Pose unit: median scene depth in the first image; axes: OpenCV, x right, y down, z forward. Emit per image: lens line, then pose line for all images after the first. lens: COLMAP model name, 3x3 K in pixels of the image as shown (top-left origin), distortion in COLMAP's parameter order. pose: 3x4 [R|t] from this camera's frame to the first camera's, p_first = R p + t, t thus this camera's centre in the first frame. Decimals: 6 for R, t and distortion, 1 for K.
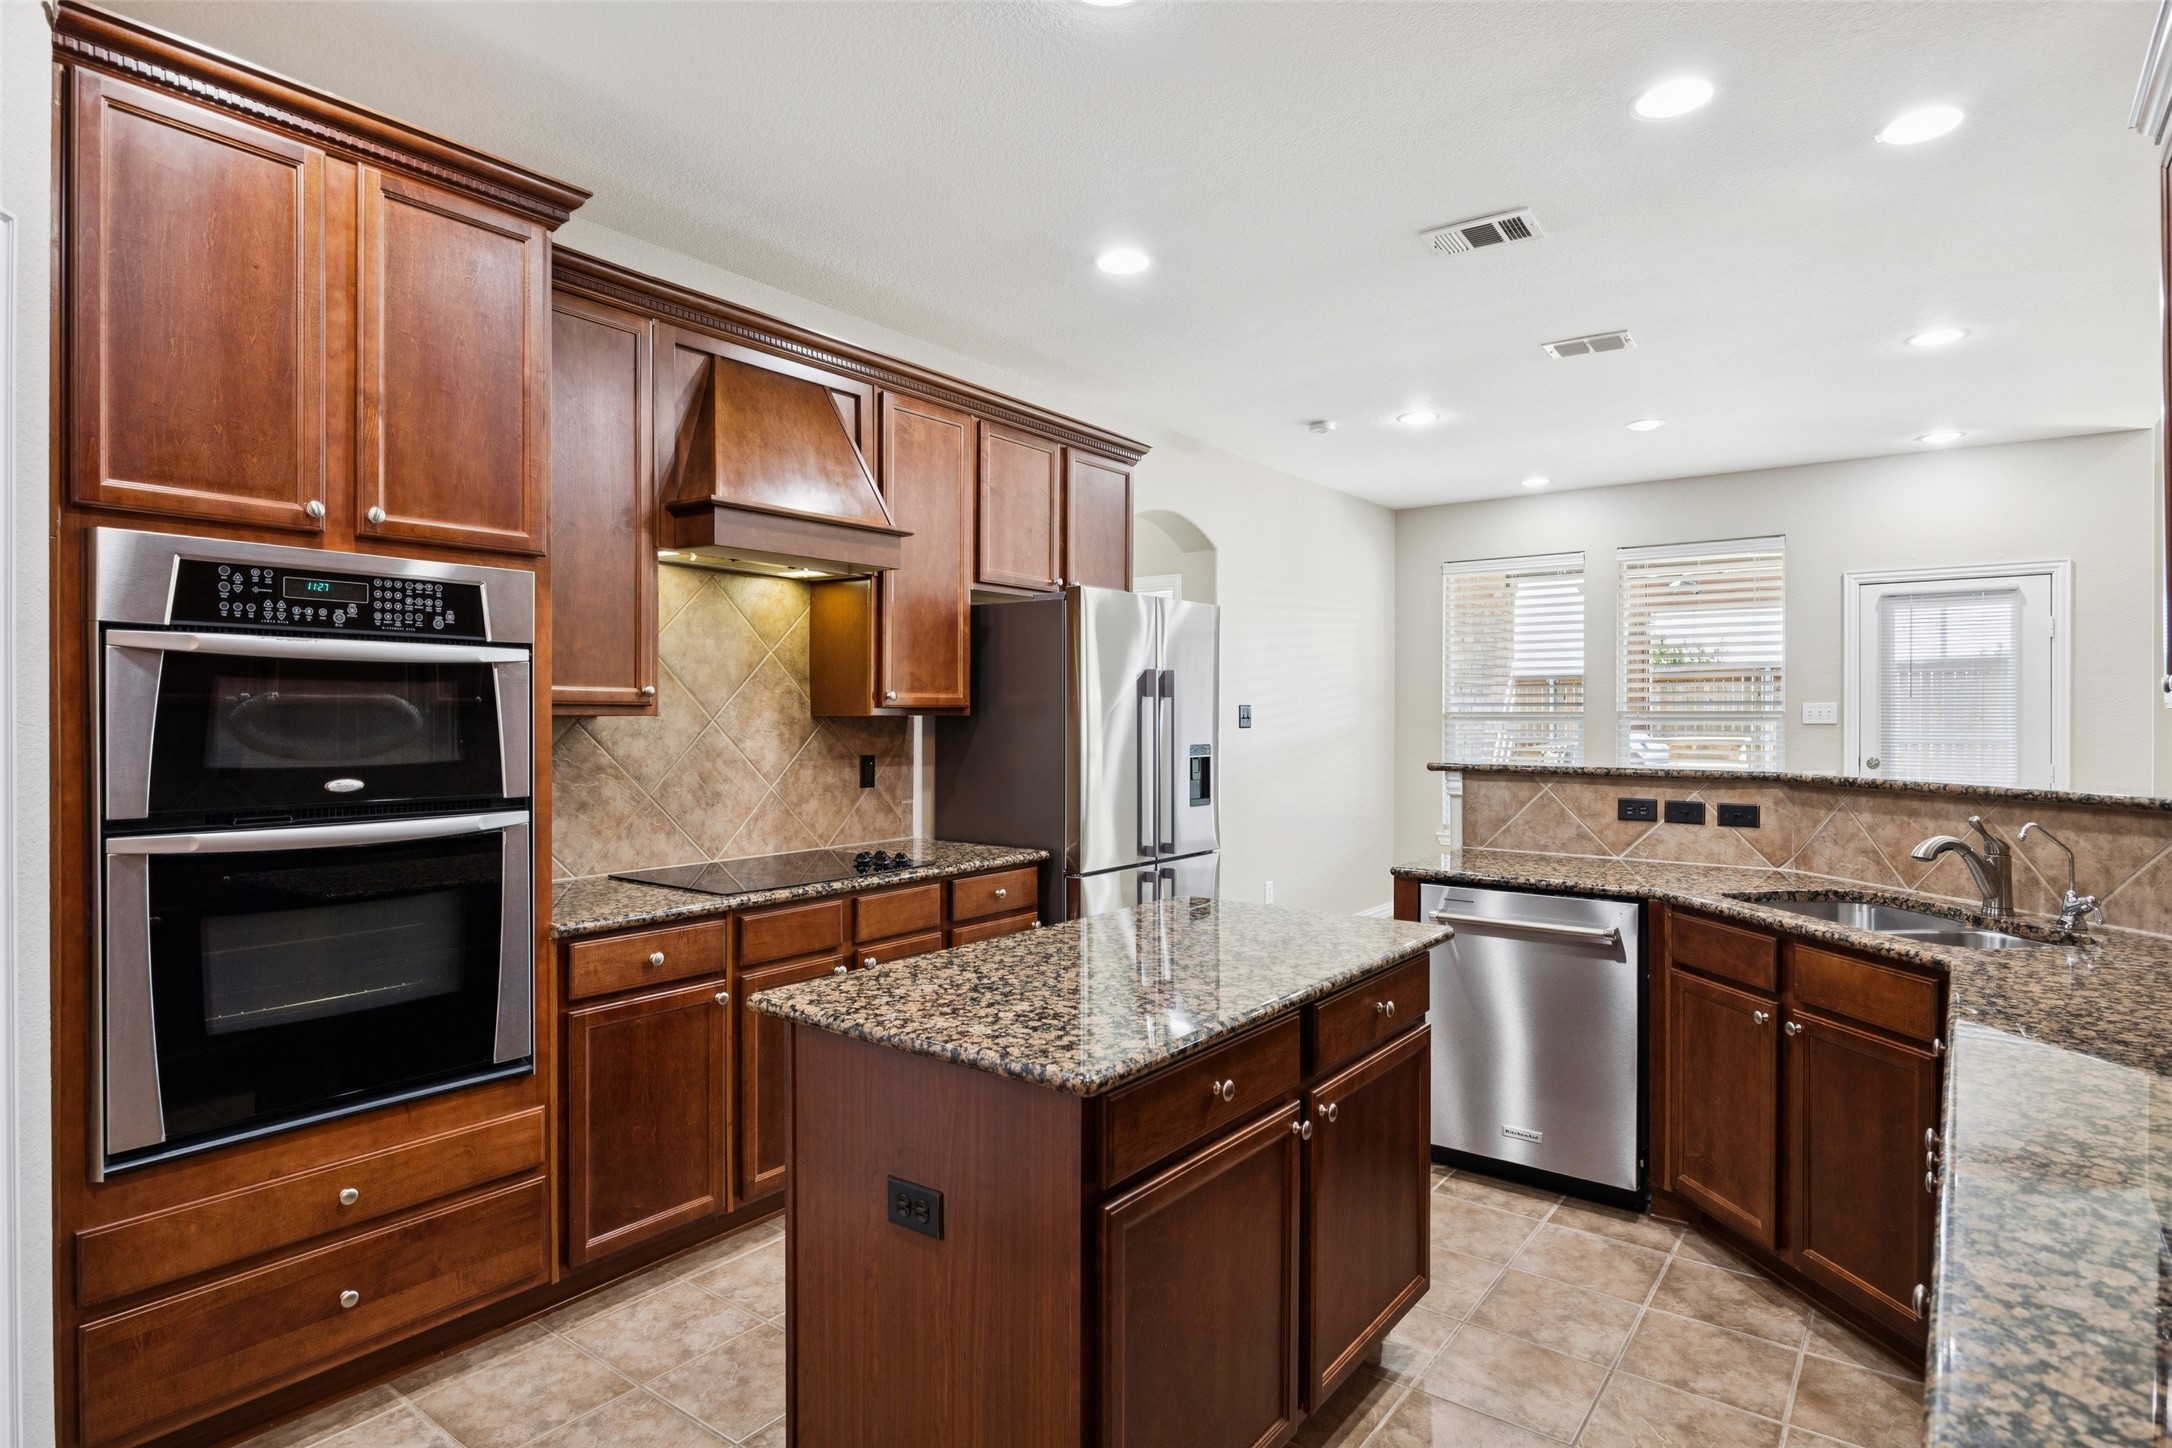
lens RADIAL K [[1170.1, 0, 1083.2], [0, 1170.1, 718.1], [0, 0, 1]] dist [-0.006498, -0.001513]
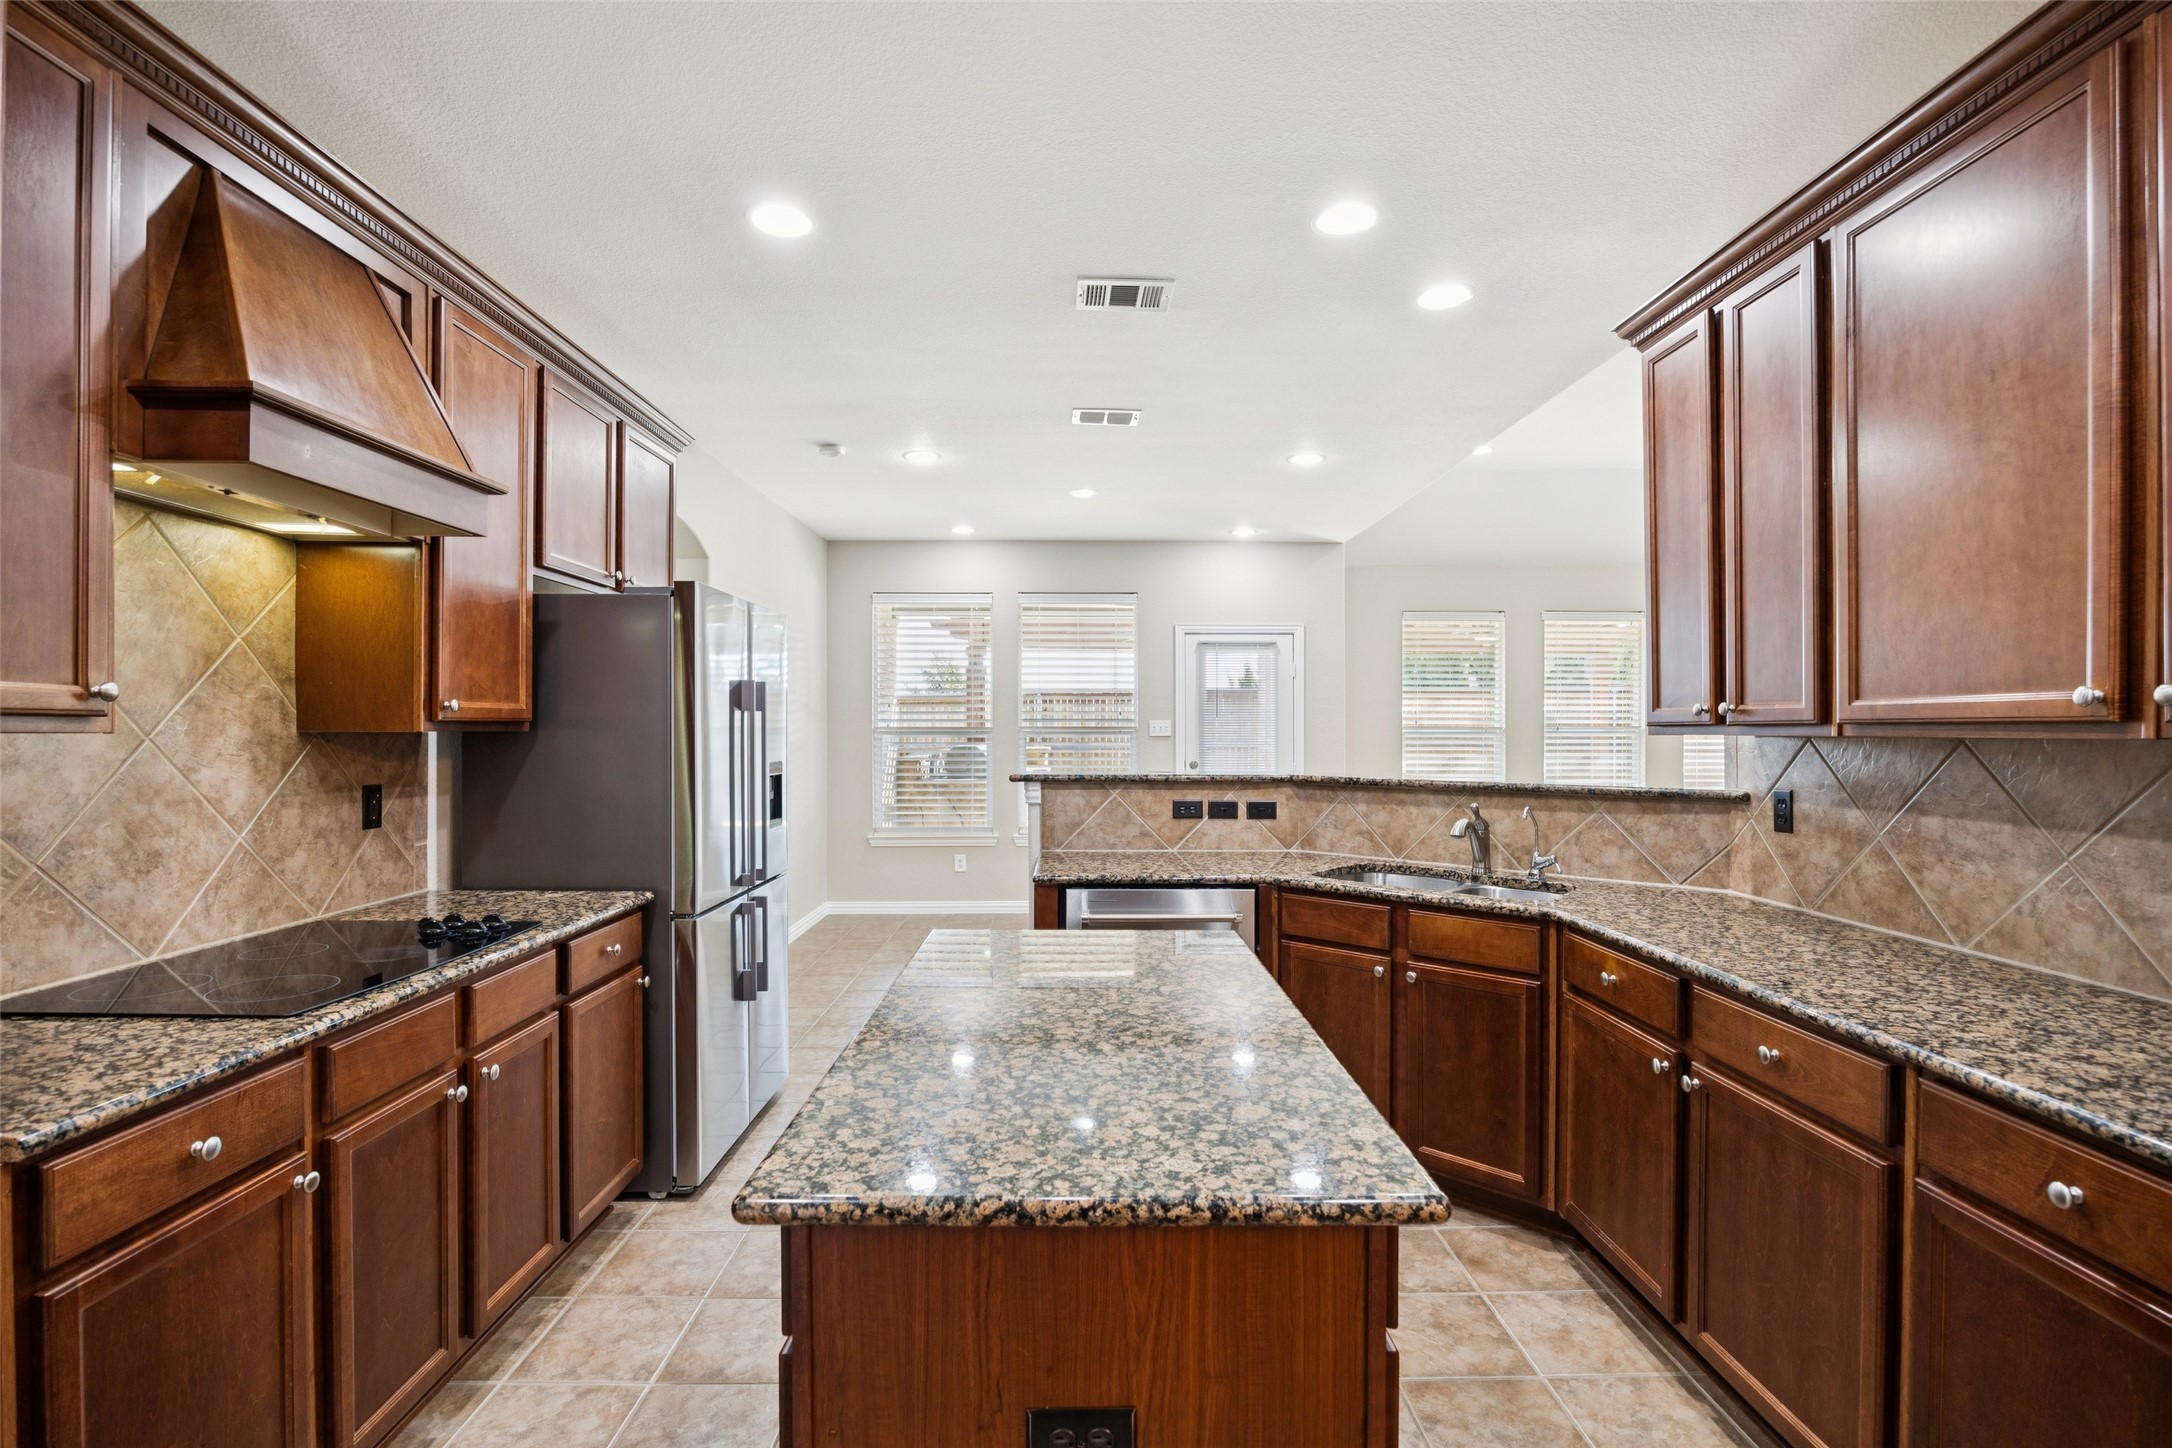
lens RADIAL K [[1001.6, 0, 1090.5], [0, 1001.6, 728.2], [0, 0, 1]] dist [-0.020155, 0.001755]
pose [[0.786432, 0.000534, 0.617676, -0.247127], [0.001670, 0.999994, -0.002990, -0.001800], [-0.617674, 0.003383, 0.786427, 0.260751]]
